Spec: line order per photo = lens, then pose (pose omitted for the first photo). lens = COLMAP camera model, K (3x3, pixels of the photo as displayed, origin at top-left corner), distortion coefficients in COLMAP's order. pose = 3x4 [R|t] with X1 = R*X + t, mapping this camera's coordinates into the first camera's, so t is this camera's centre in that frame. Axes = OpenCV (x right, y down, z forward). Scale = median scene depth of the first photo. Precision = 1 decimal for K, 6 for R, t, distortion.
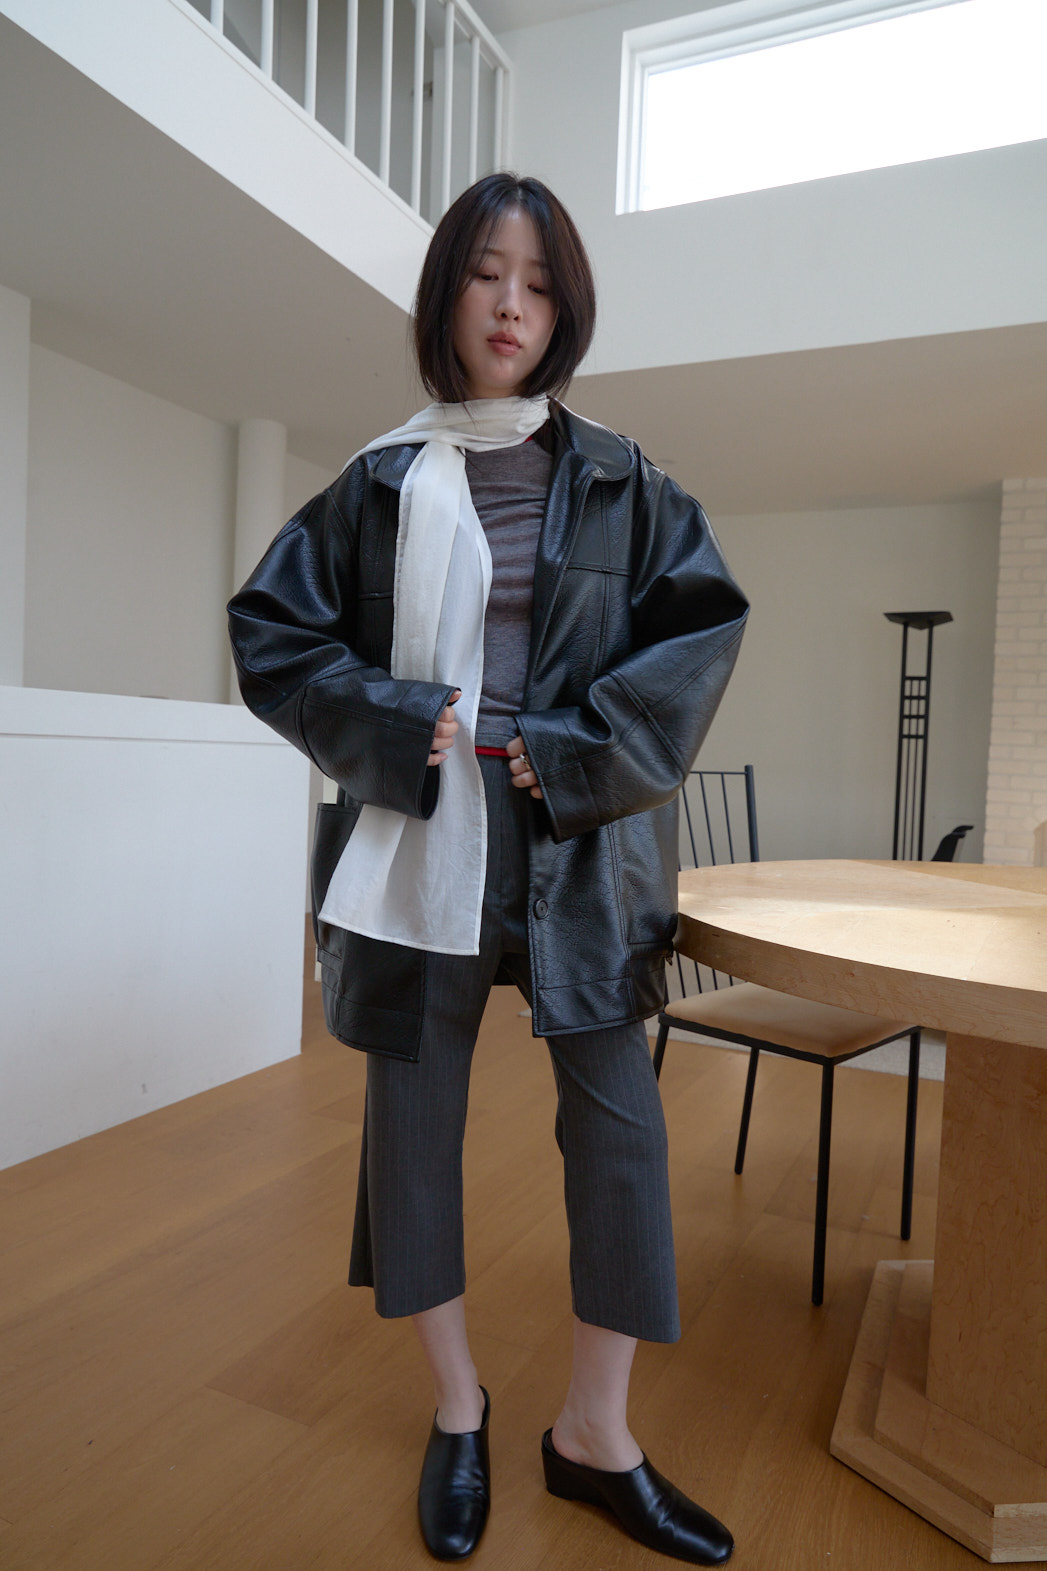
lens RADIAL K [[1071.8, 0, 527.0], [0, 1071.8, 788.9], [0, 0, 1]] dist [-0.001499, -0.007401]
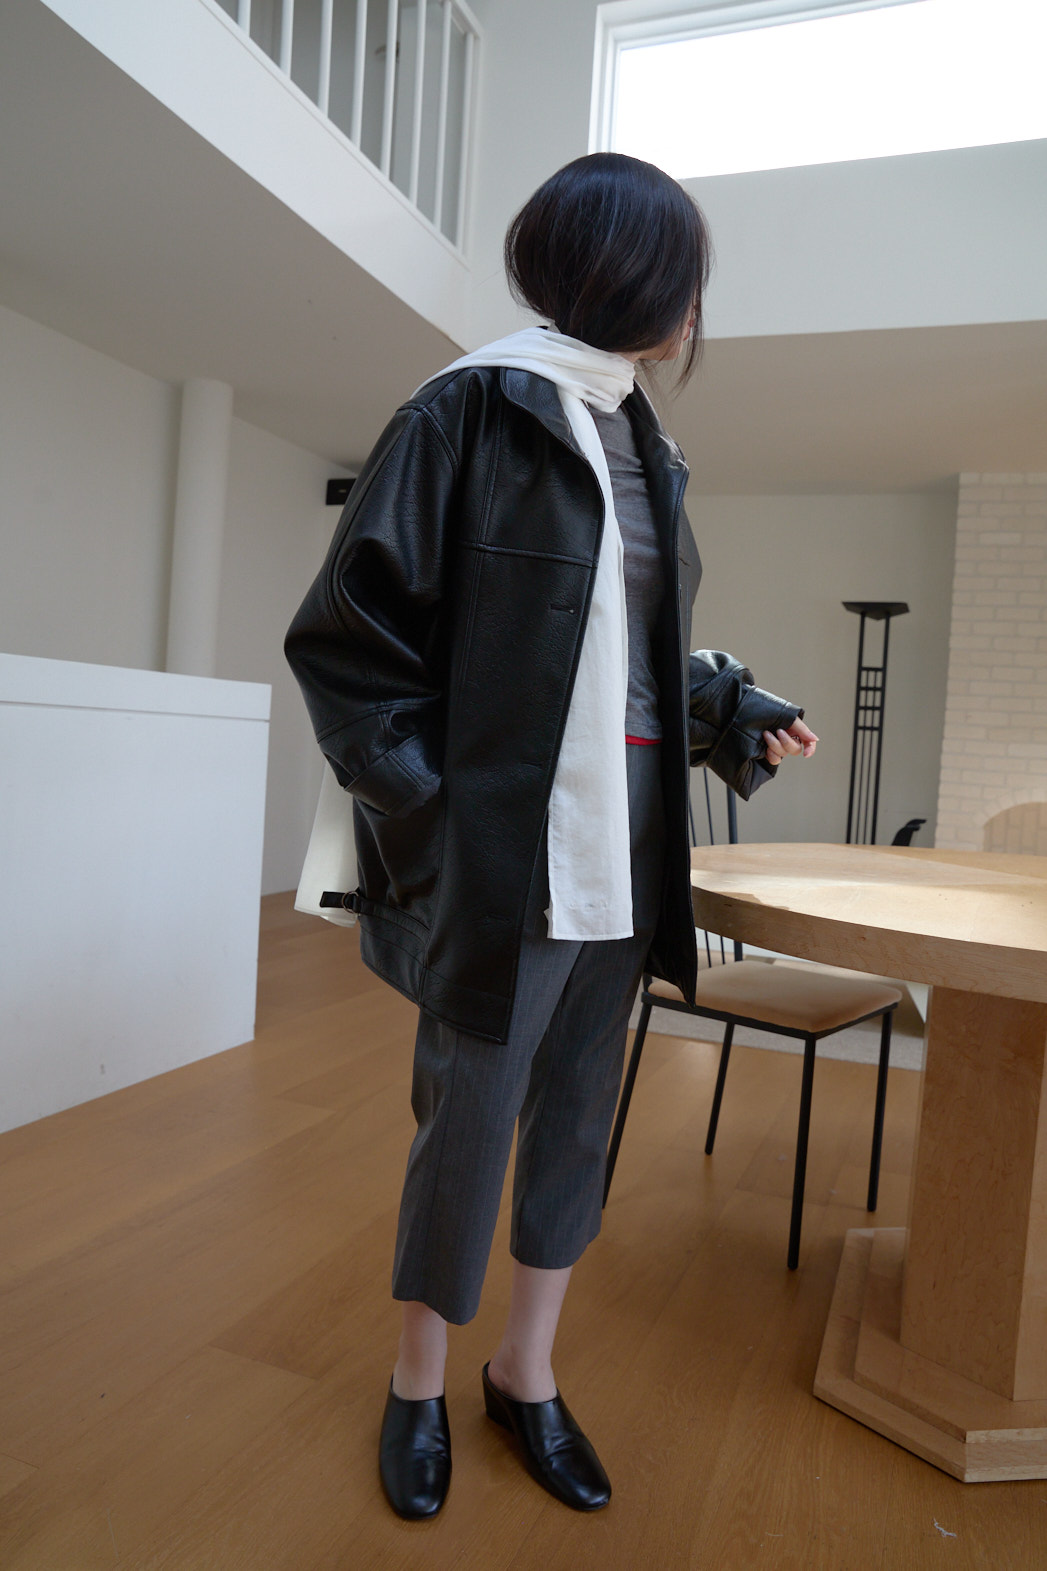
lens RADIAL K [[1147.1, 0, 529.6], [0, 1147.1, 788.6], [0, 0, 1]] dist [-0.090492, 0.078693]
pose [[0.997346, 0.019419, 0.070165, -0.039981], [-0.020038, 0.999766, 0.008136, 0.007608], [-0.069990, -0.009520, 0.997502, -0.038762]]
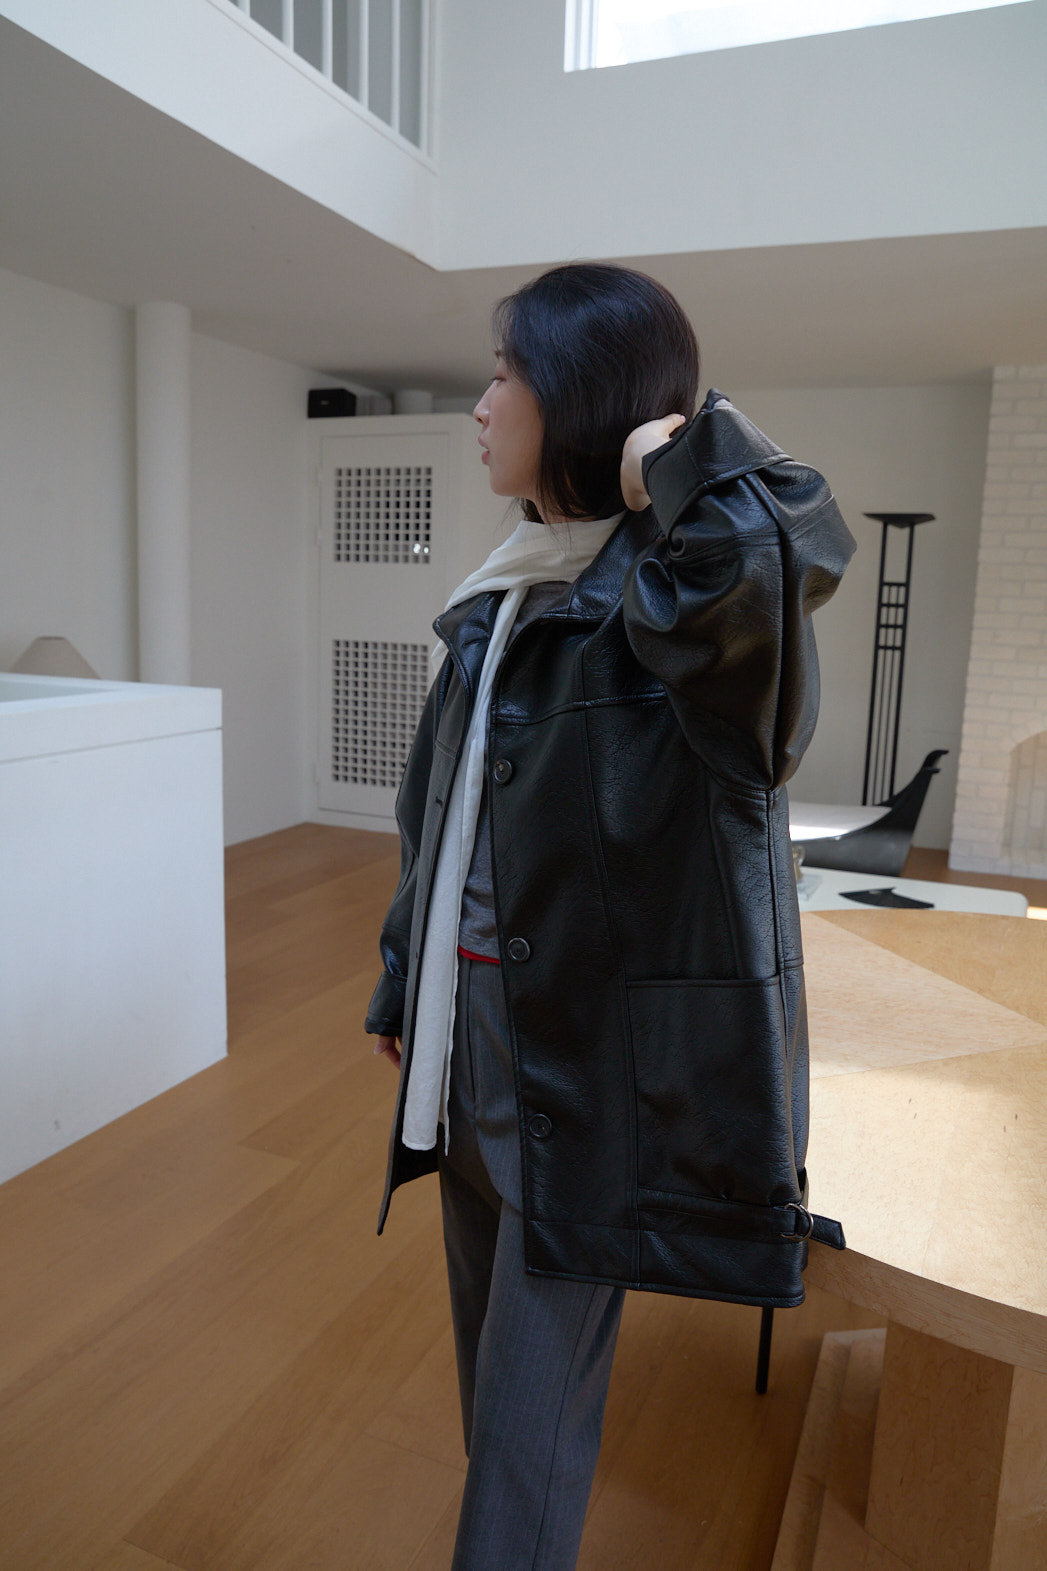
lens RADIAL K [[1147.1, 0, 527.8], [0, 1147.1, 788.8], [0, 0, 1]] dist [-0.090492, 0.078693]
pose [[0.999184, -0.012521, 0.038401, 0.015676], [0.007103, 0.990393, 0.138102, -0.119696], [-0.039761, -0.137717, 0.989673, 0.043359]]
